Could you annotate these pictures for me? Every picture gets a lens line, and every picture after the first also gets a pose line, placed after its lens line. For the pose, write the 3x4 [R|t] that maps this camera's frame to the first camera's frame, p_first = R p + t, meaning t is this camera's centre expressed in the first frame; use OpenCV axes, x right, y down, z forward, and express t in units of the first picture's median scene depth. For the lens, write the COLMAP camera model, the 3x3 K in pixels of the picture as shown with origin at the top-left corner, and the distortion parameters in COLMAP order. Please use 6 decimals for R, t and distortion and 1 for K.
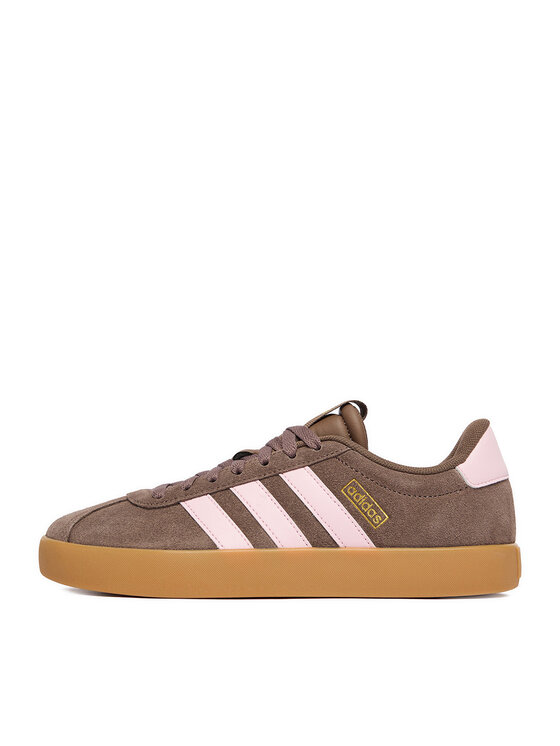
lens RADIAL K [[1047.3, 0, 280.0], [0, 1047.3, 373.3], [0, 0, 1]] dist [-0.013878, 0.000000]
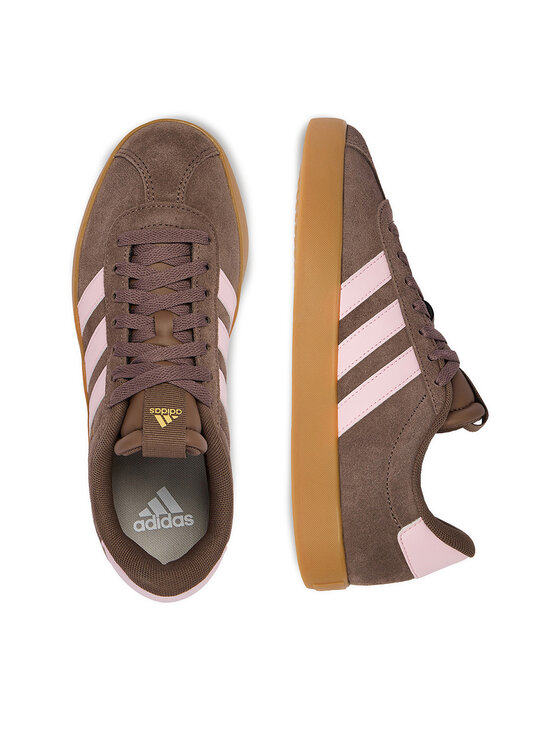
lens RADIAL K [[1275.3, 0, 280.0], [0, 1275.3, 373.3], [0, 0, 1]] dist [-0.004416, 0.000000]
pose [[-0.004433, 0.999178, 0.040291, -0.023546], [-0.973197, -0.013576, 0.229574, -0.066739], [0.229932, -0.038193, 0.972457, -0.246780]]
